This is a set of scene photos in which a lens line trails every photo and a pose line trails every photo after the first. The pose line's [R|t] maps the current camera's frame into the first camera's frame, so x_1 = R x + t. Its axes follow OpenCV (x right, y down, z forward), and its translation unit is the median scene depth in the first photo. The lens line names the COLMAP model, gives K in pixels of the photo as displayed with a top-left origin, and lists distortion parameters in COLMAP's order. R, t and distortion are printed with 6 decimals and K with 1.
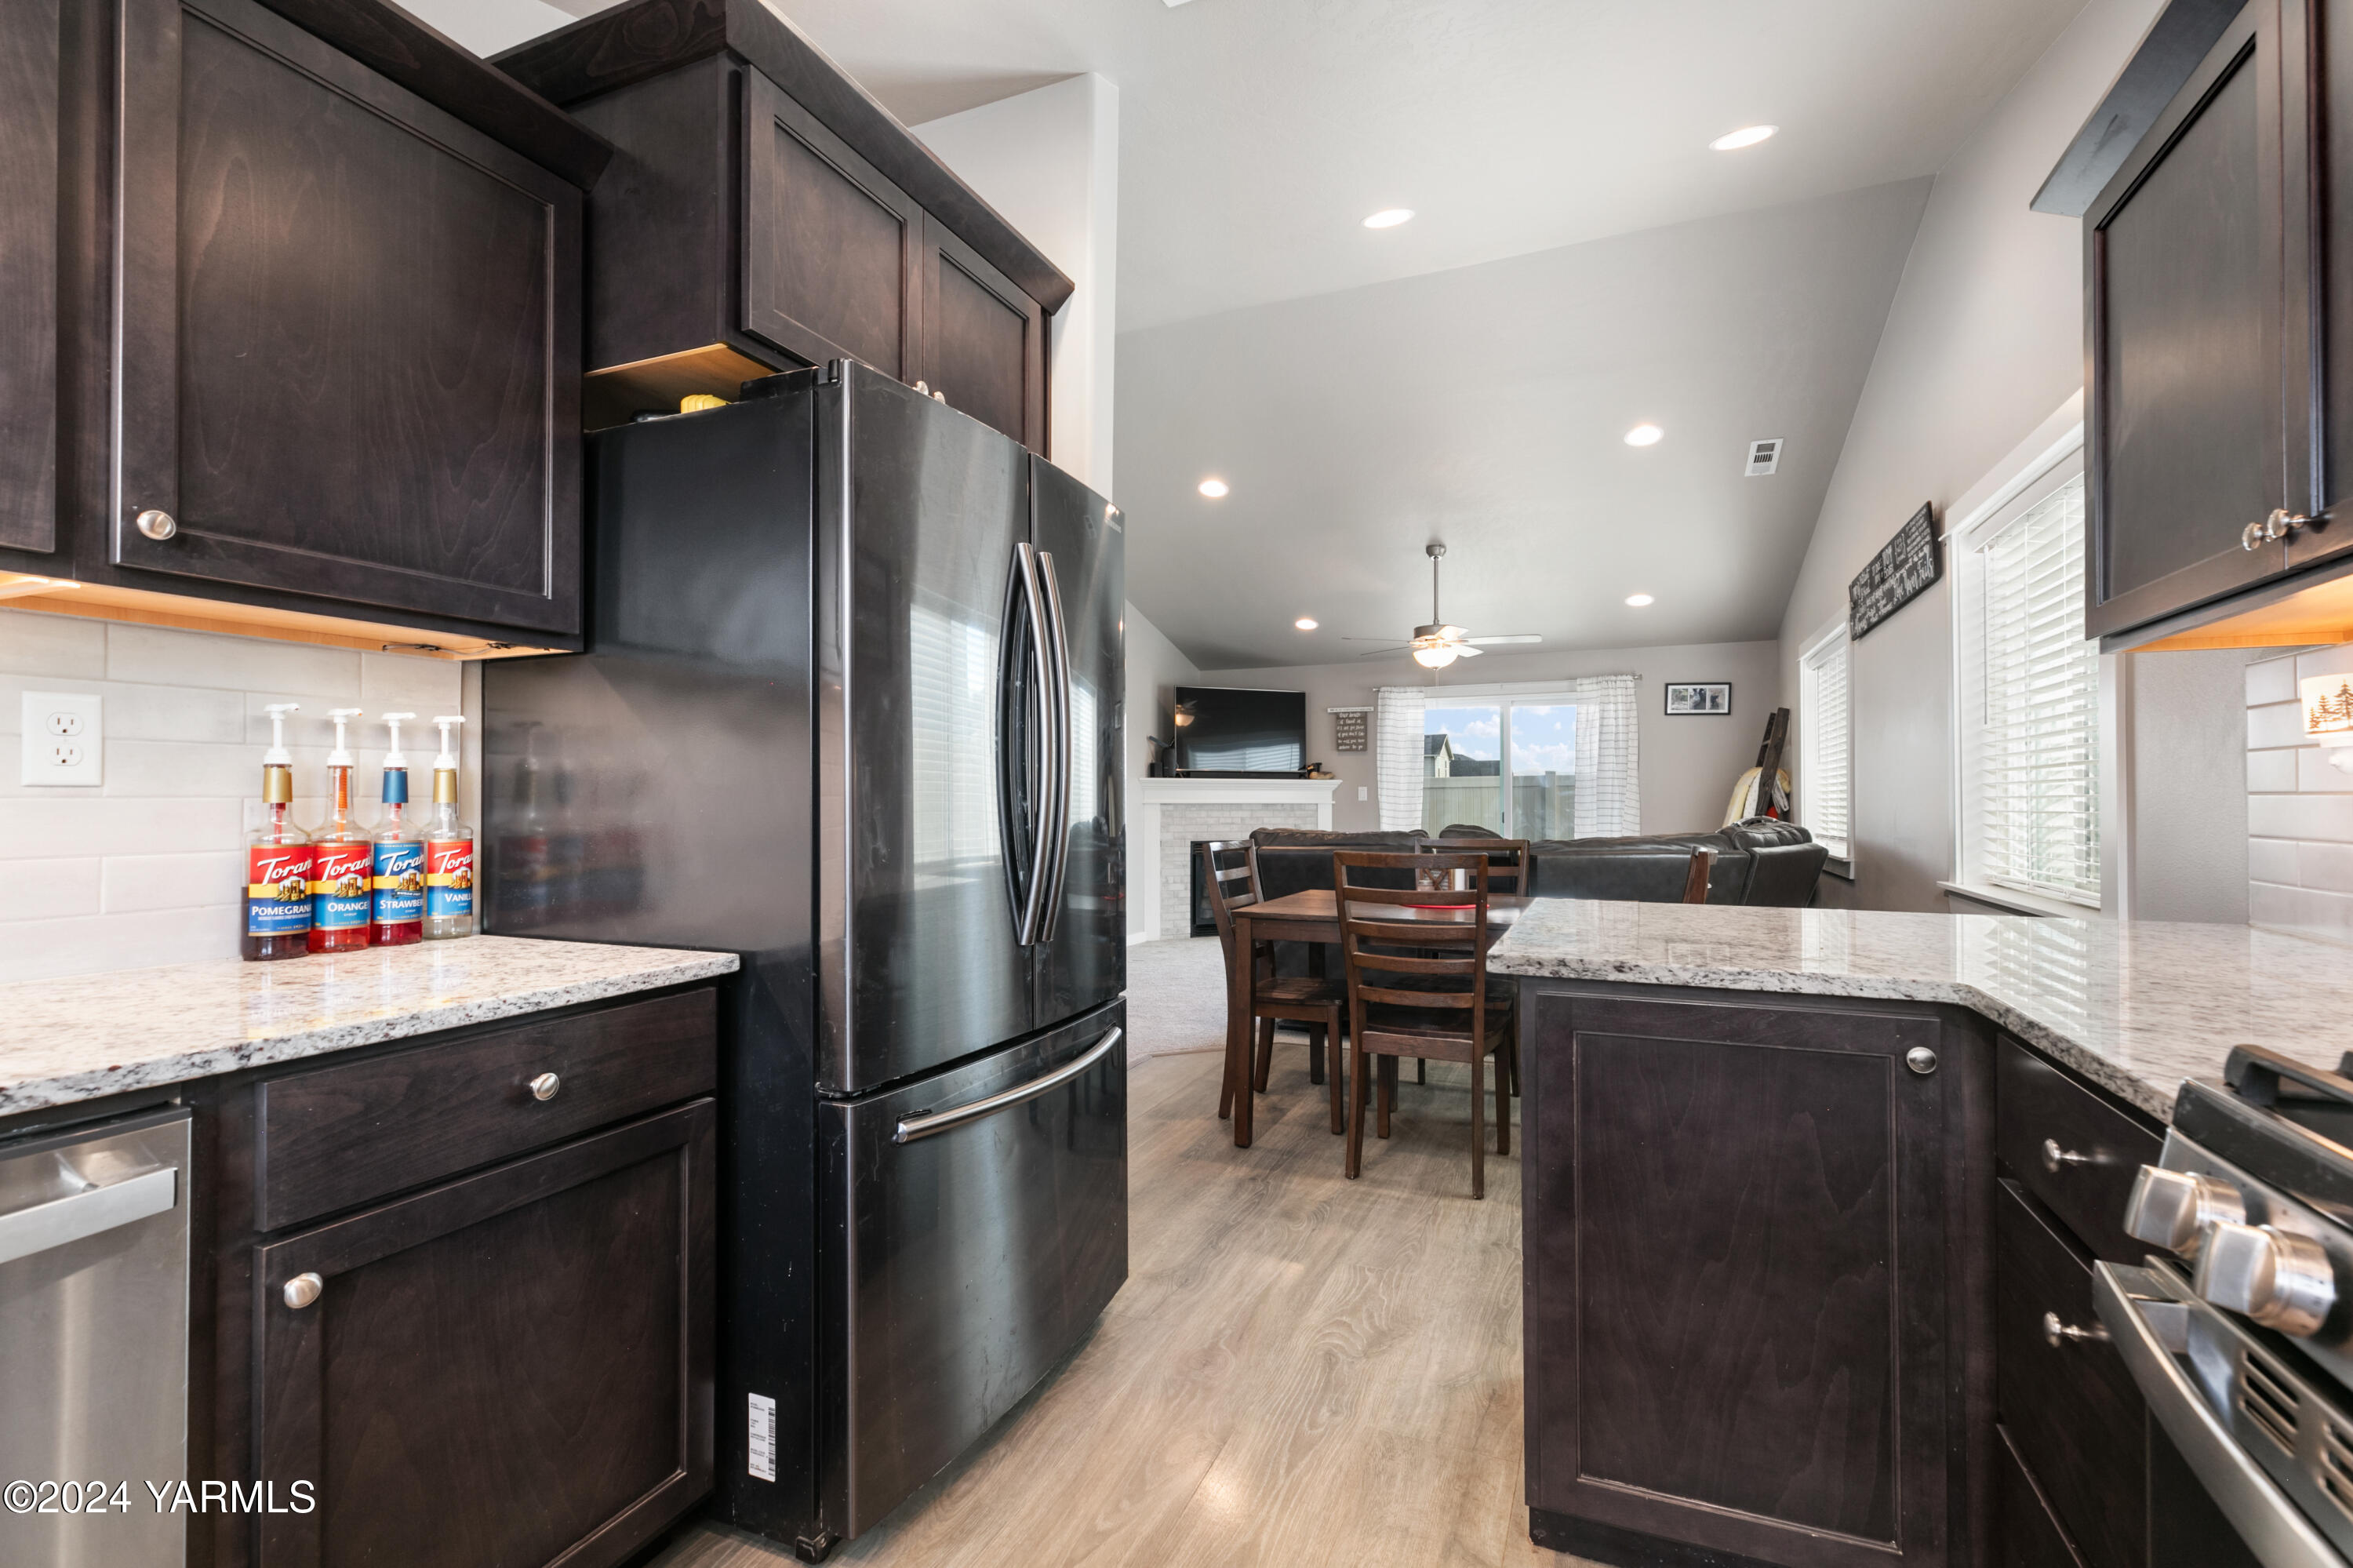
lens RADIAL K [[1066.0, 0, 1177.8], [0, 1066.0, 786.0], [0, 0, 1]] dist [0.001244, -0.000467]
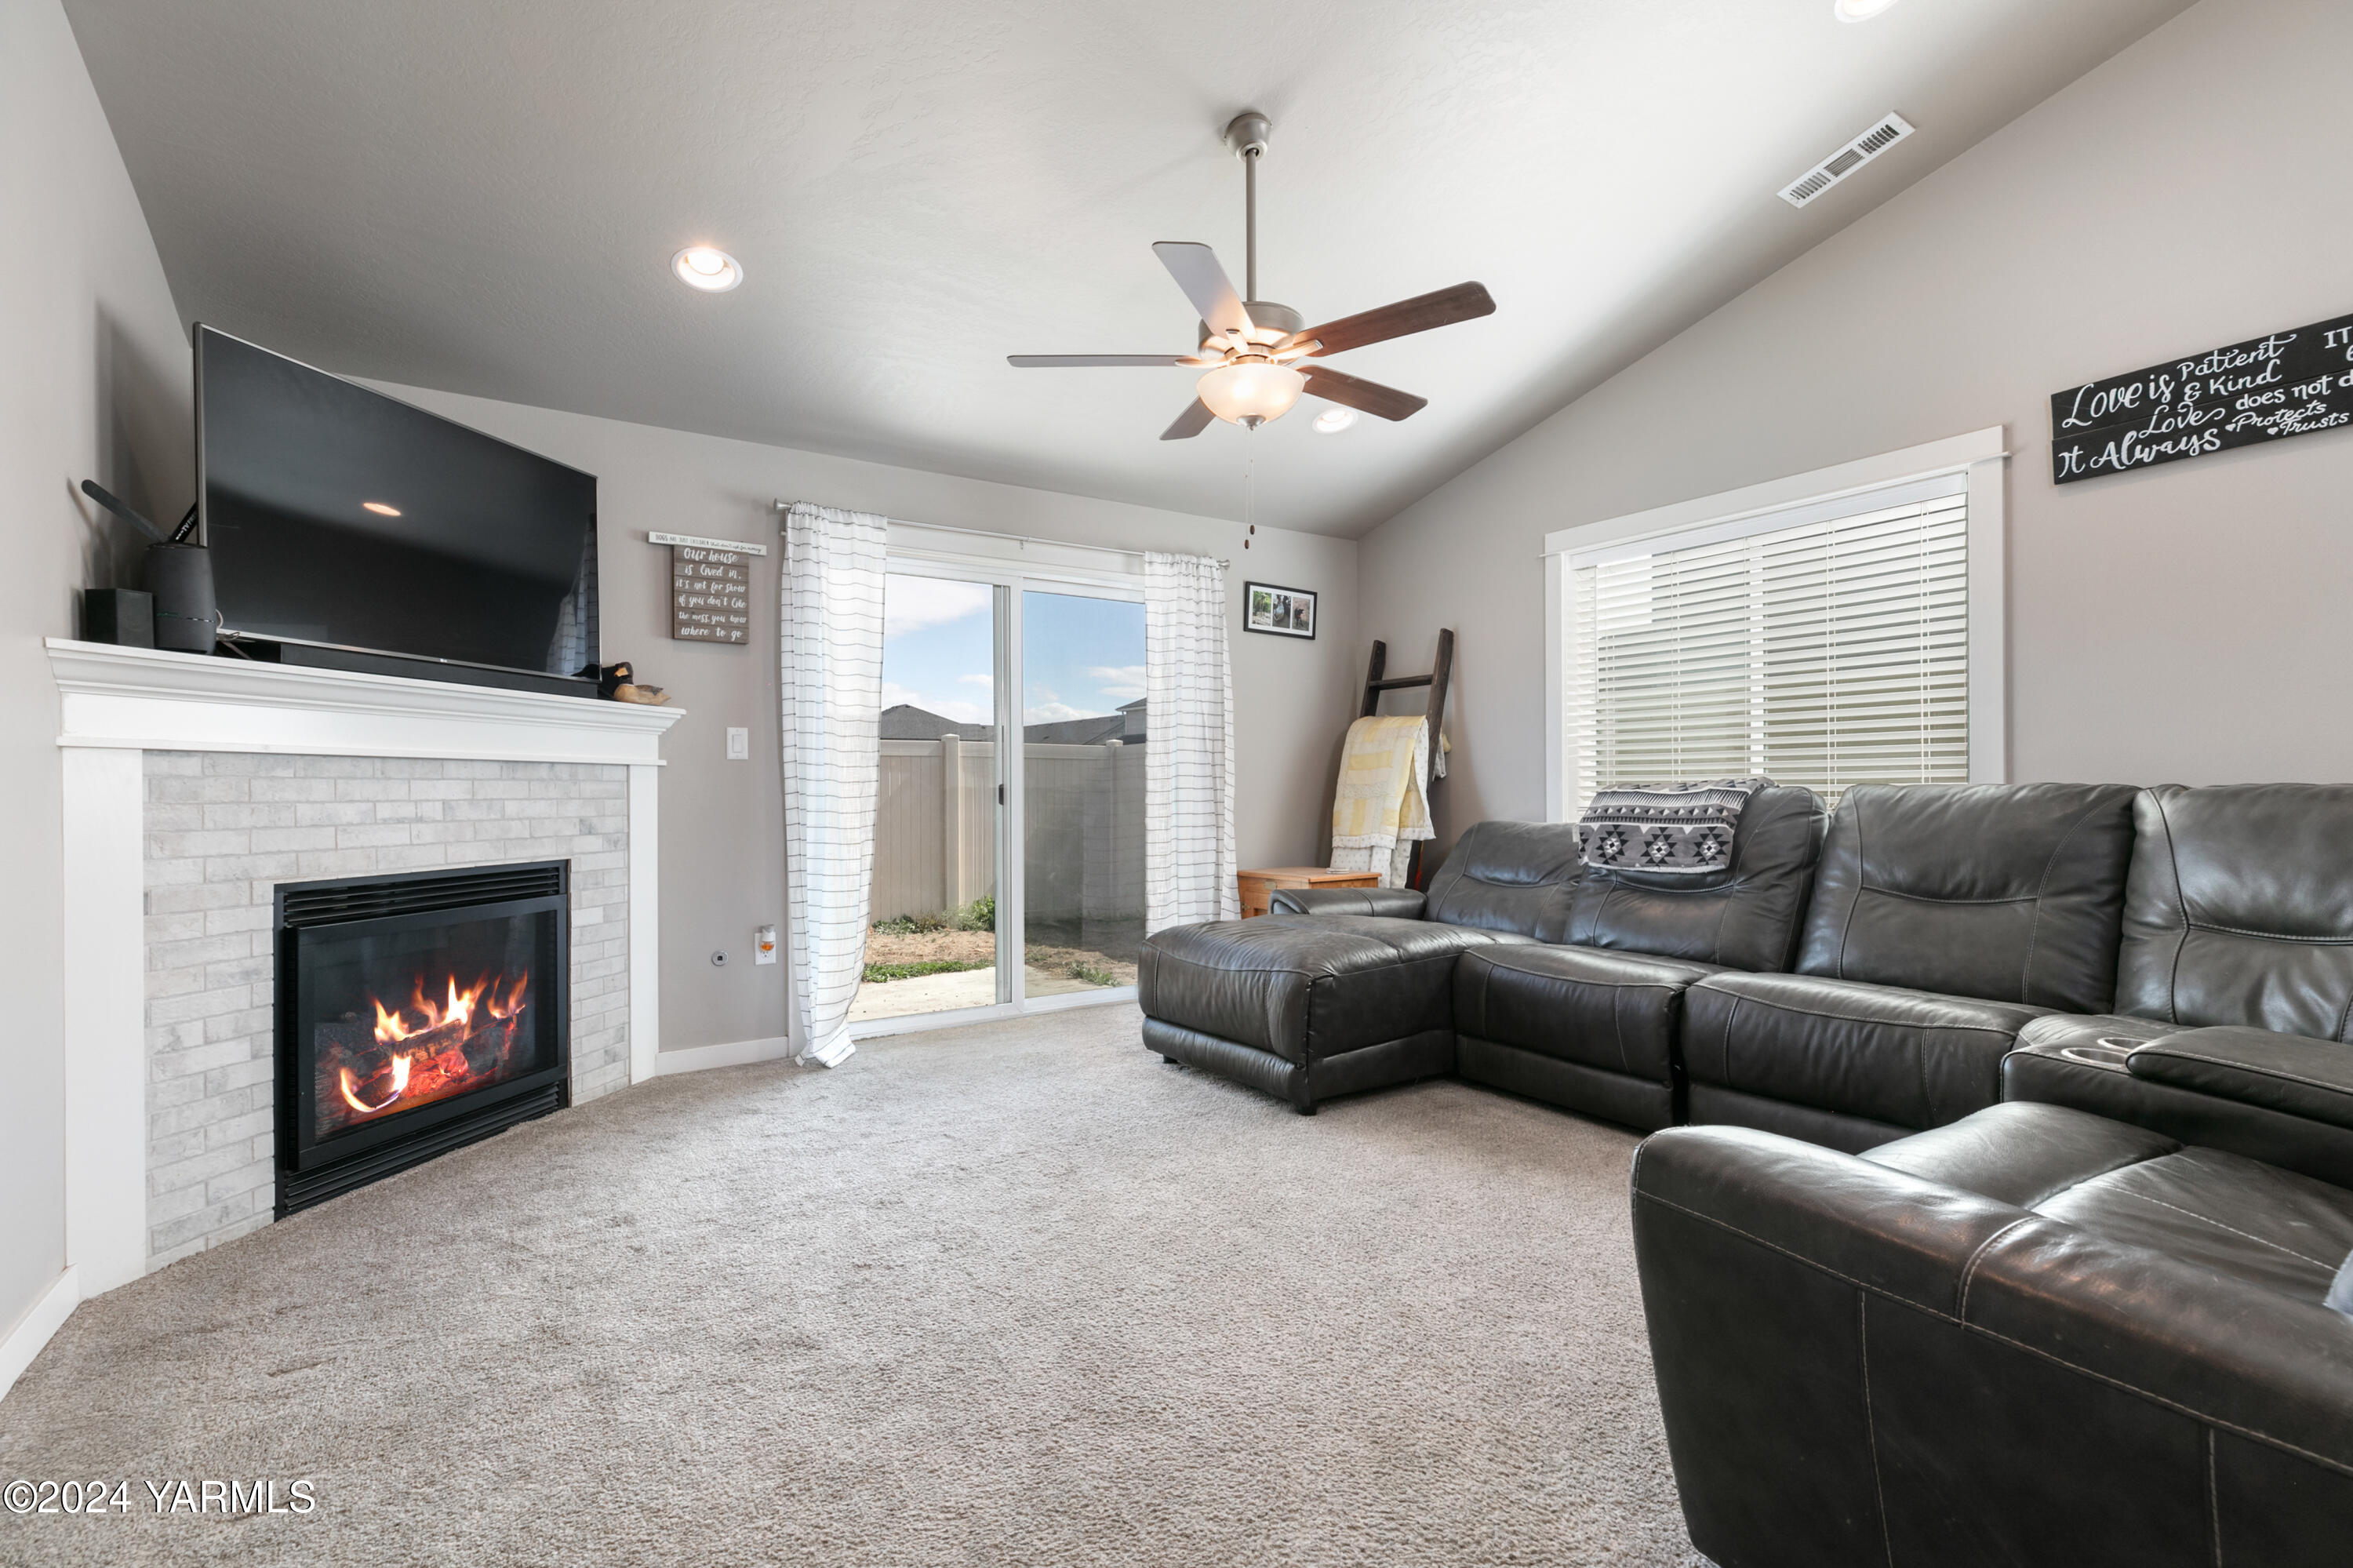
lens RADIAL K [[1066.0, 0, 1189.4], [0, 1066.0, 790.4], [0, 0, 1]] dist [0.001244, -0.000467]
pose [[0.539142, -0.003040, 0.842209, -0.096624], [-0.004197, 0.999971, 0.006297, 0.024188], [-0.842204, -0.006929, 0.539114, 0.645649]]
